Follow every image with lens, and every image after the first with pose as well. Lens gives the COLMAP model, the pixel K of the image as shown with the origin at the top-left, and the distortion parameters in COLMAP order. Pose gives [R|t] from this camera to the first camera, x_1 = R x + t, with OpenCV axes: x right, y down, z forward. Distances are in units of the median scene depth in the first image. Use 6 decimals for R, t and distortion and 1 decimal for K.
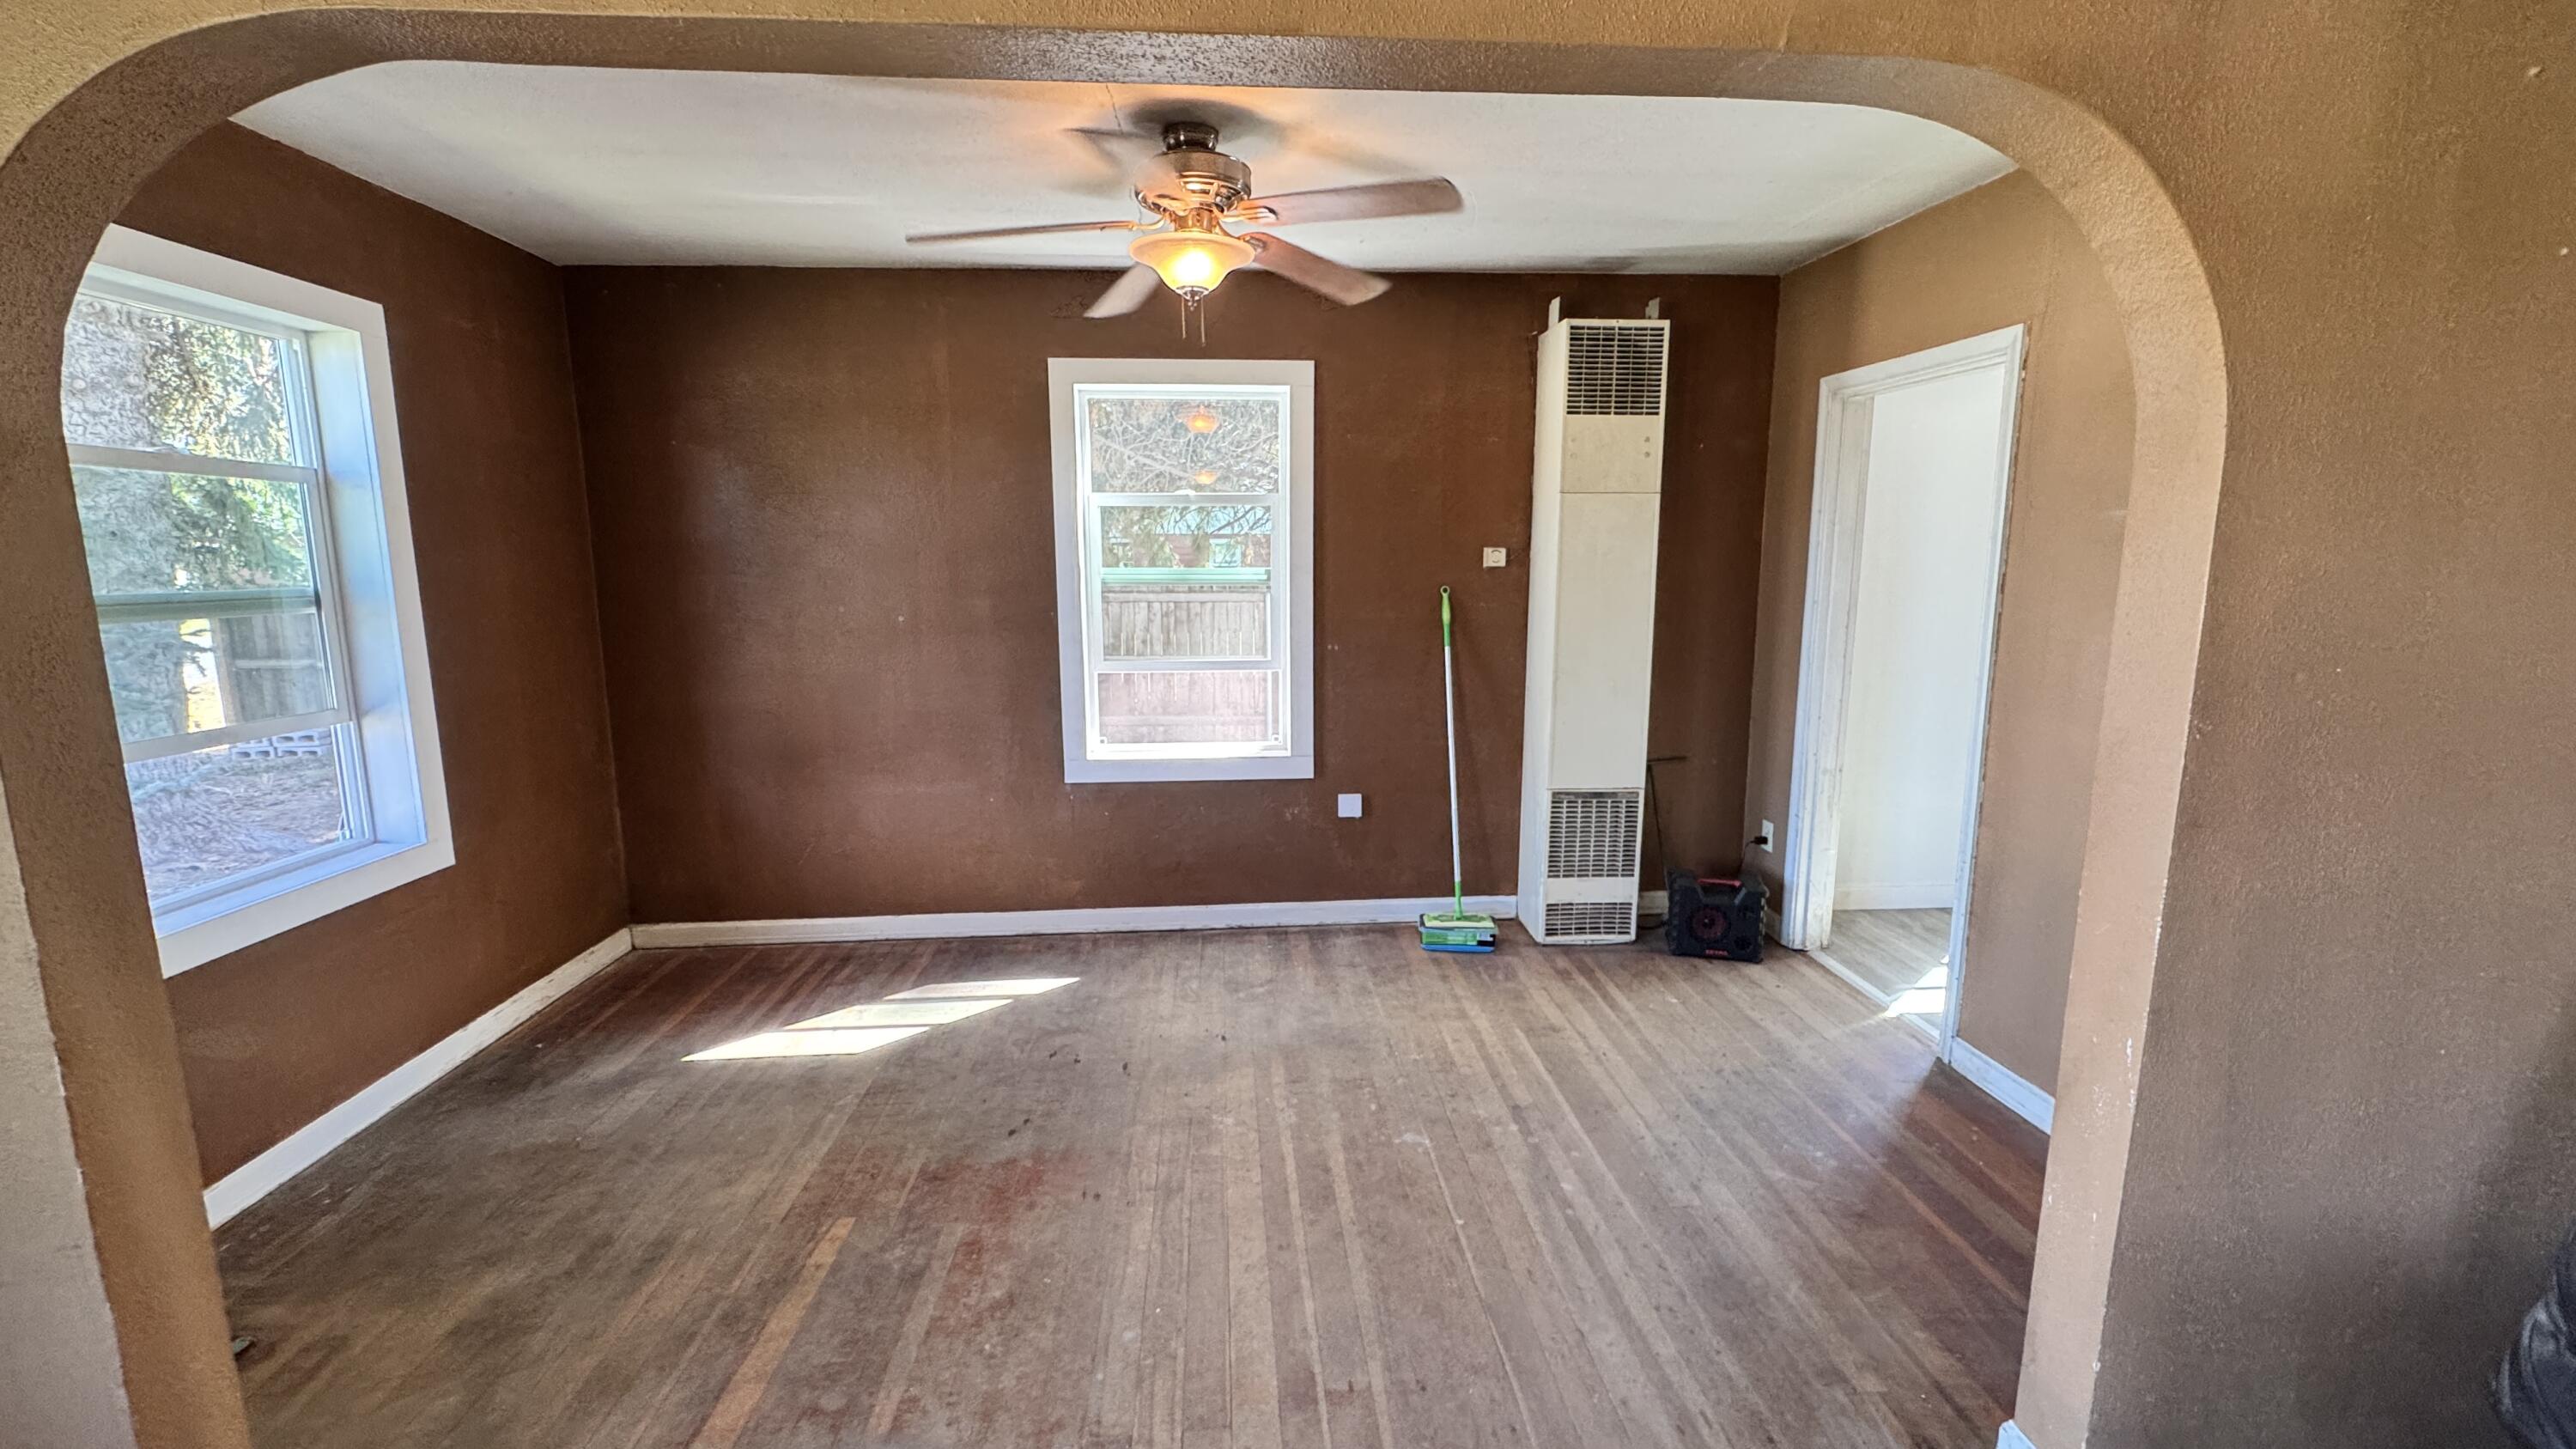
lens RADIAL K [[1019.7, 0, 1288.0], [0, 1019.7, 724.5], [0, 0, 1]] dist [-0.043603, 0.030121]
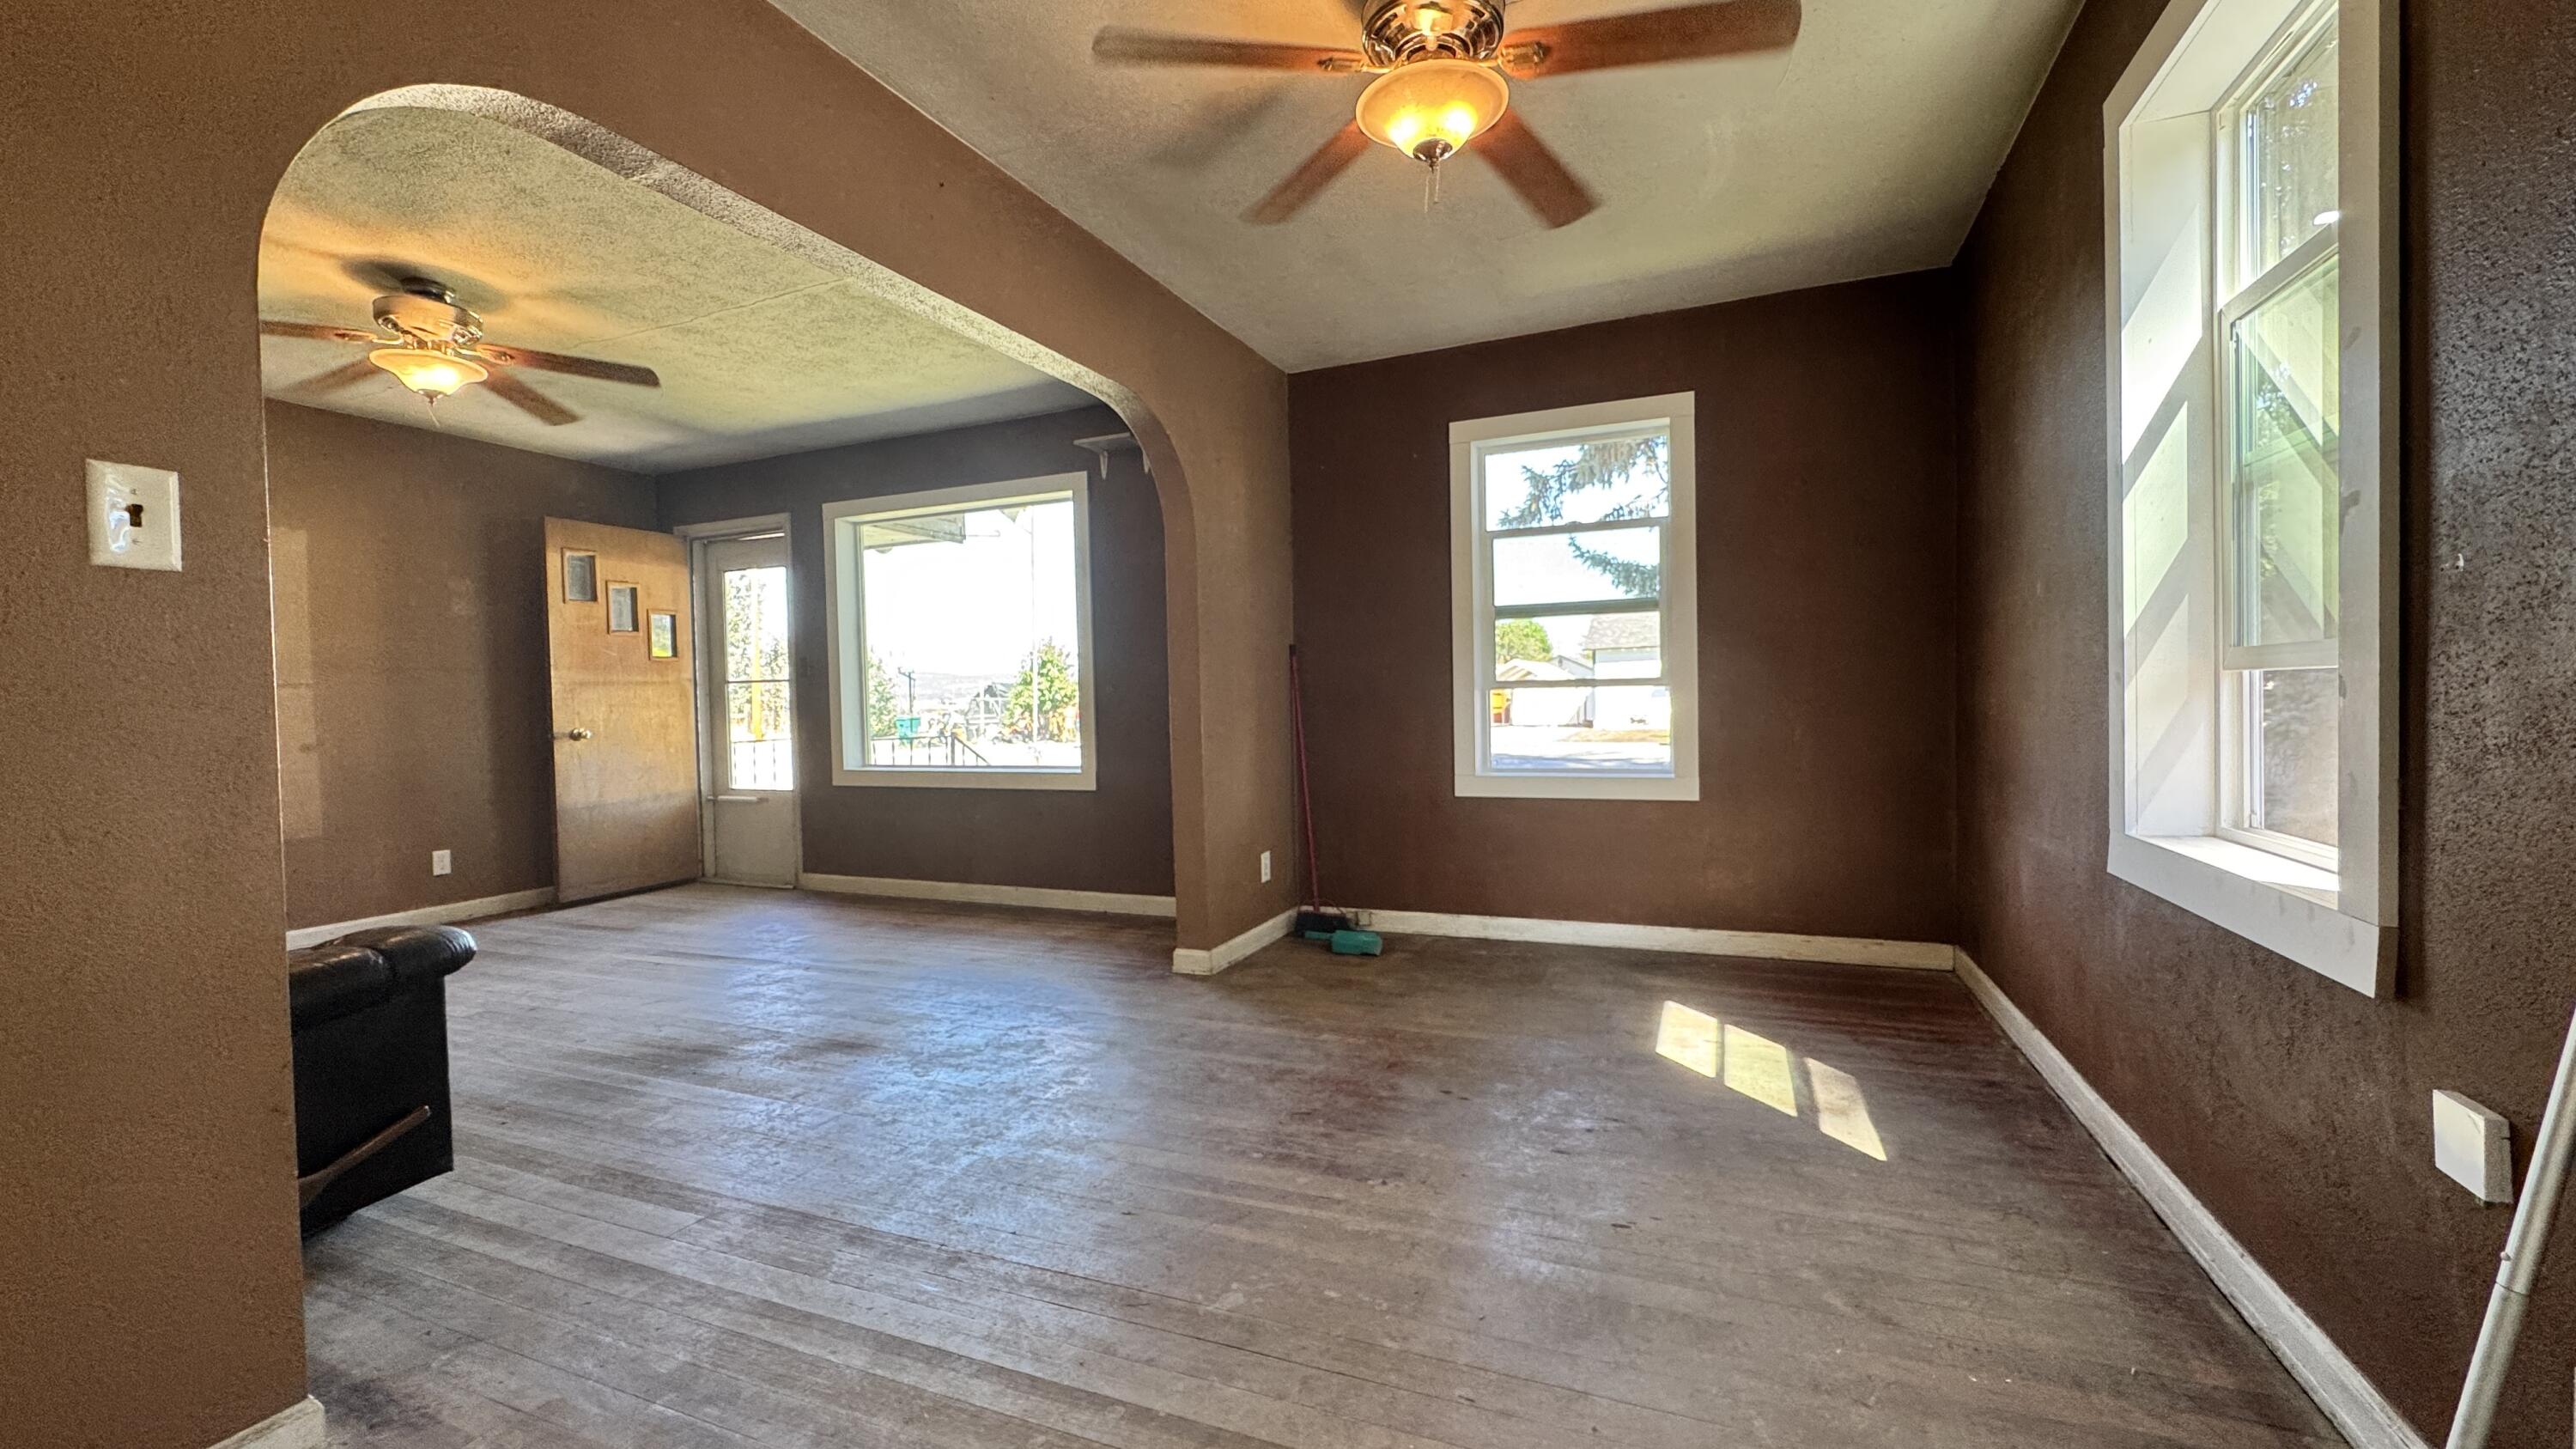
lens RADIAL K [[1031.9, 0, 1288.0], [0, 1031.9, 724.5], [0, 0, 1]] dist [-0.001760, 0.000085]
pose [[-0.462595, 0.033759, -0.885927, 0.530563], [-0.117058, 0.988200, 0.098779, -0.025622], [0.878808, 0.149400, -0.453185, 0.988104]]
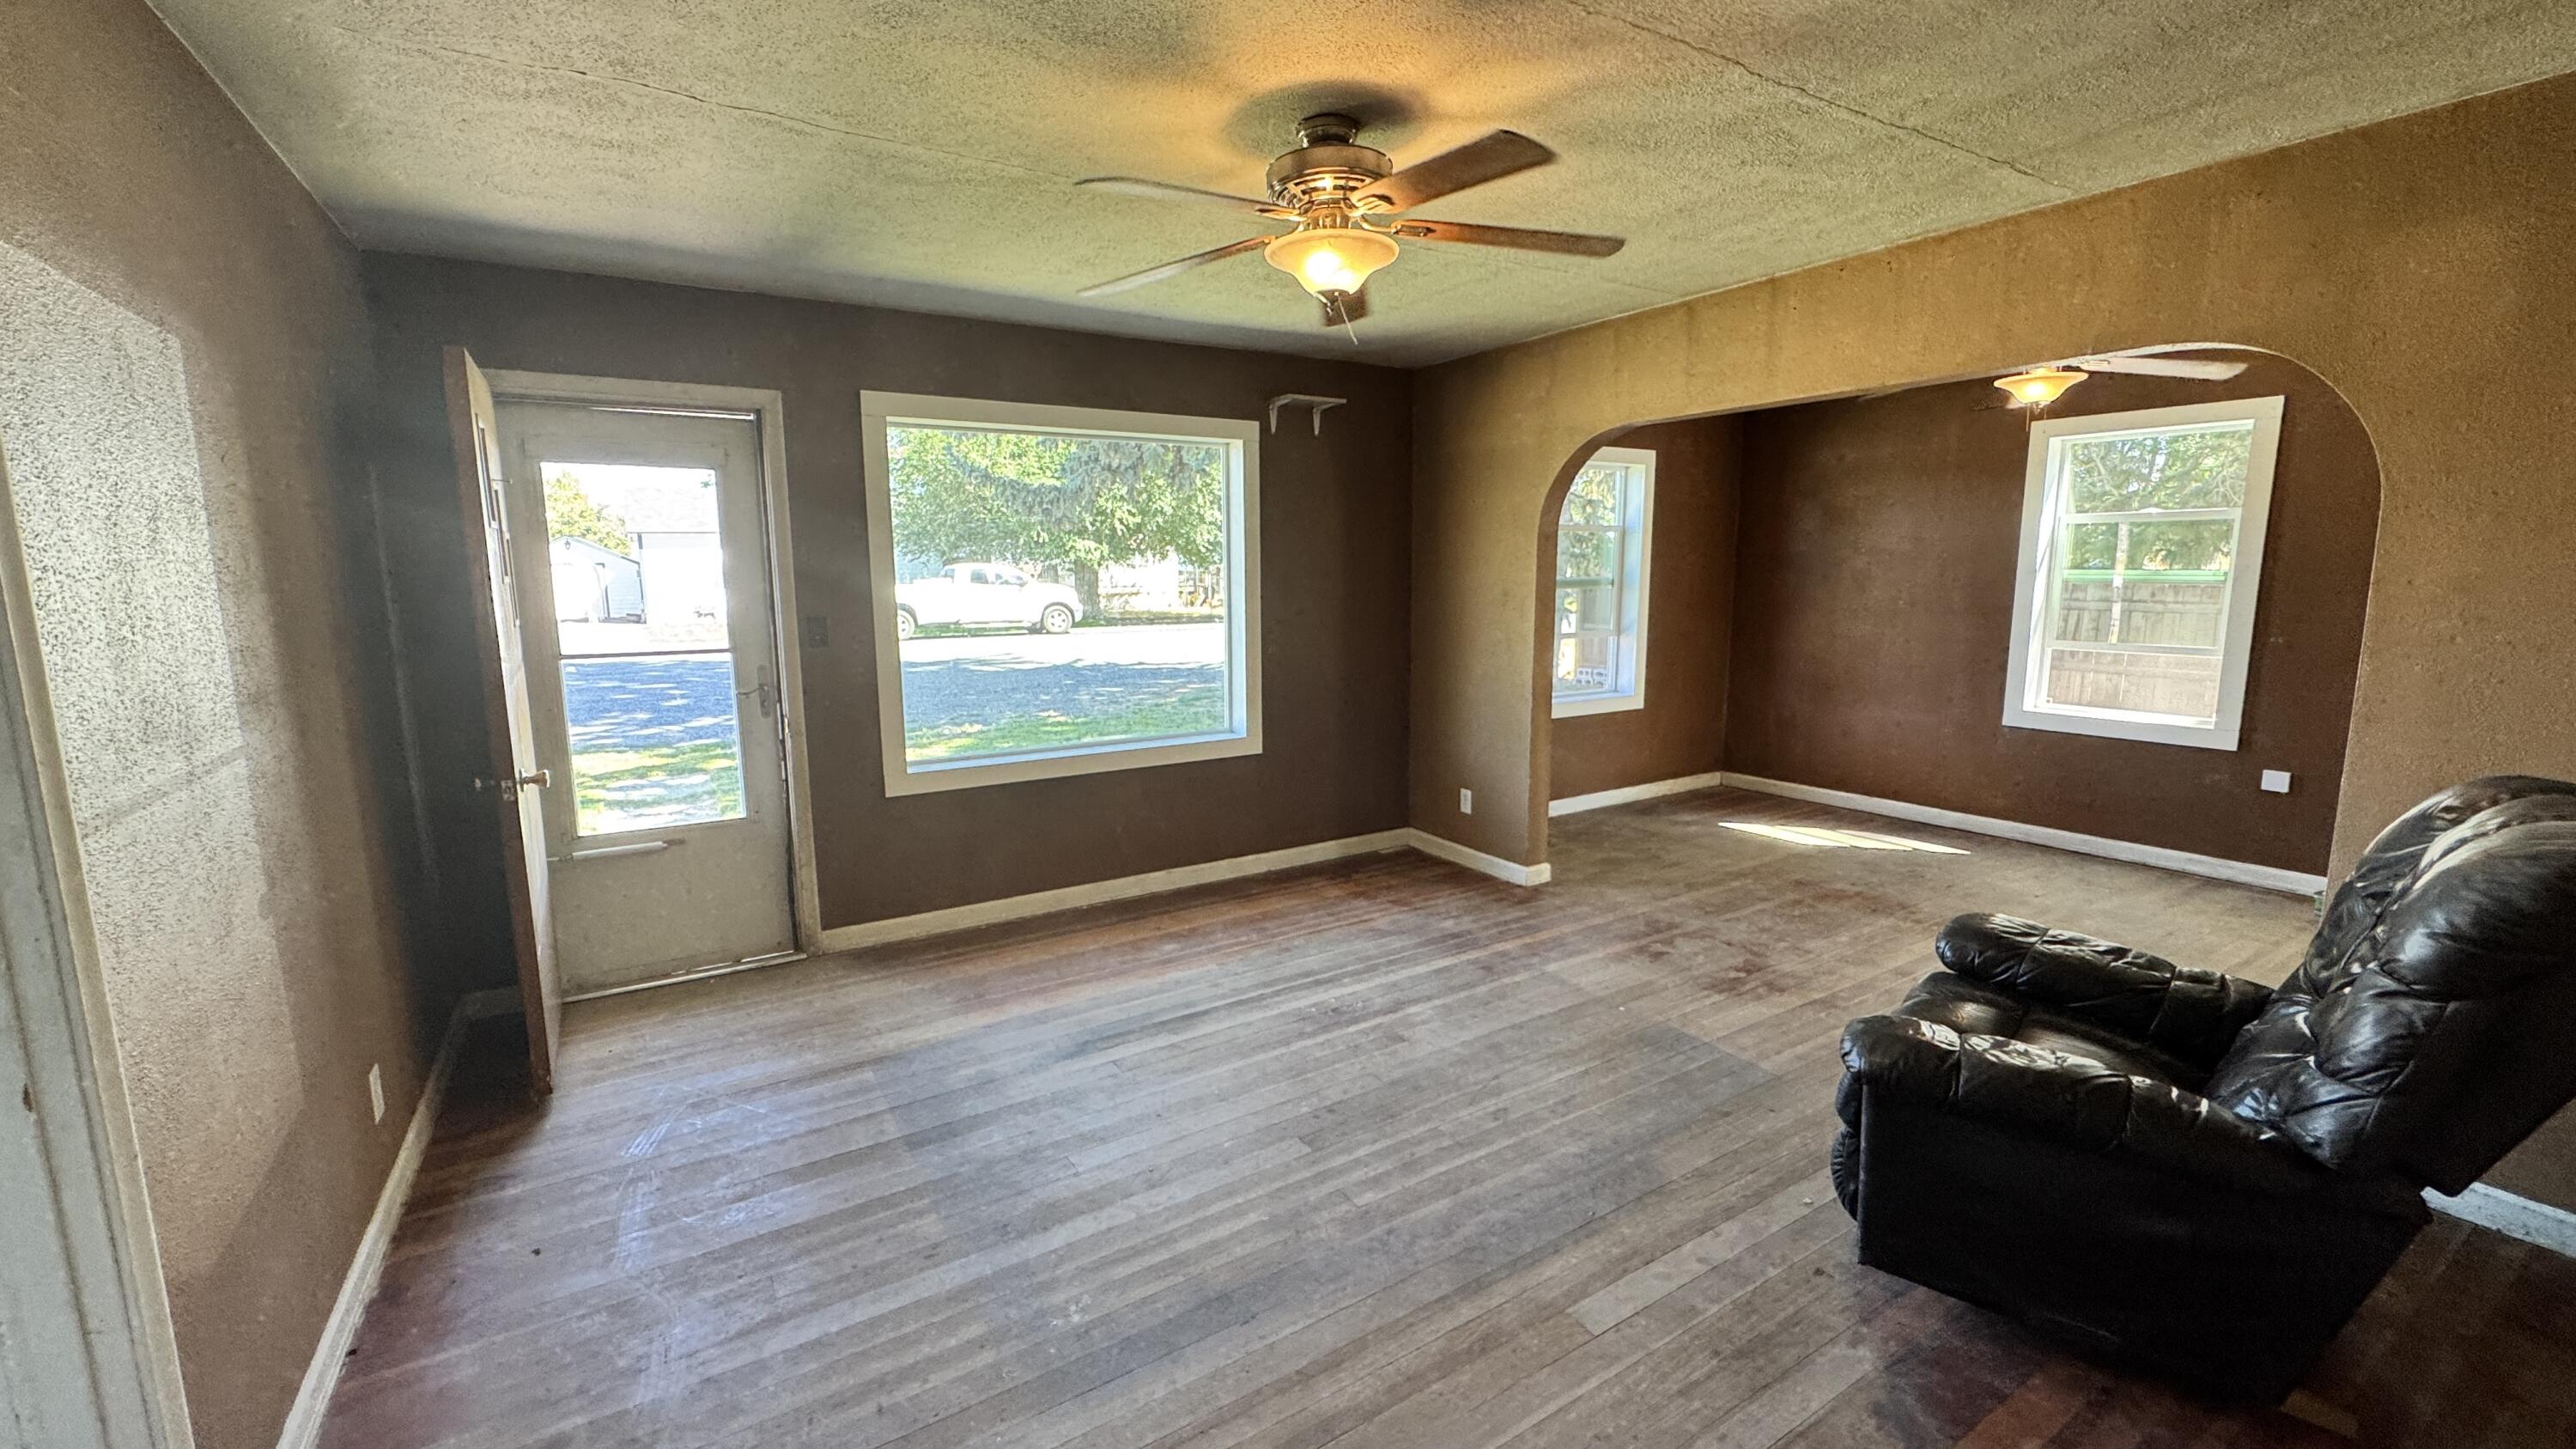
lens RADIAL K [[1031.9, 0, 1288.0], [0, 1031.9, 724.5], [0, 0, 1]] dist [-0.001760, 0.000085]
pose [[0.466579, 0.135748, -0.874000, 0.643861], [-0.133691, 0.987623, 0.082025, 0.083461], [0.874317, 0.078575, 0.478952, -0.613836]]
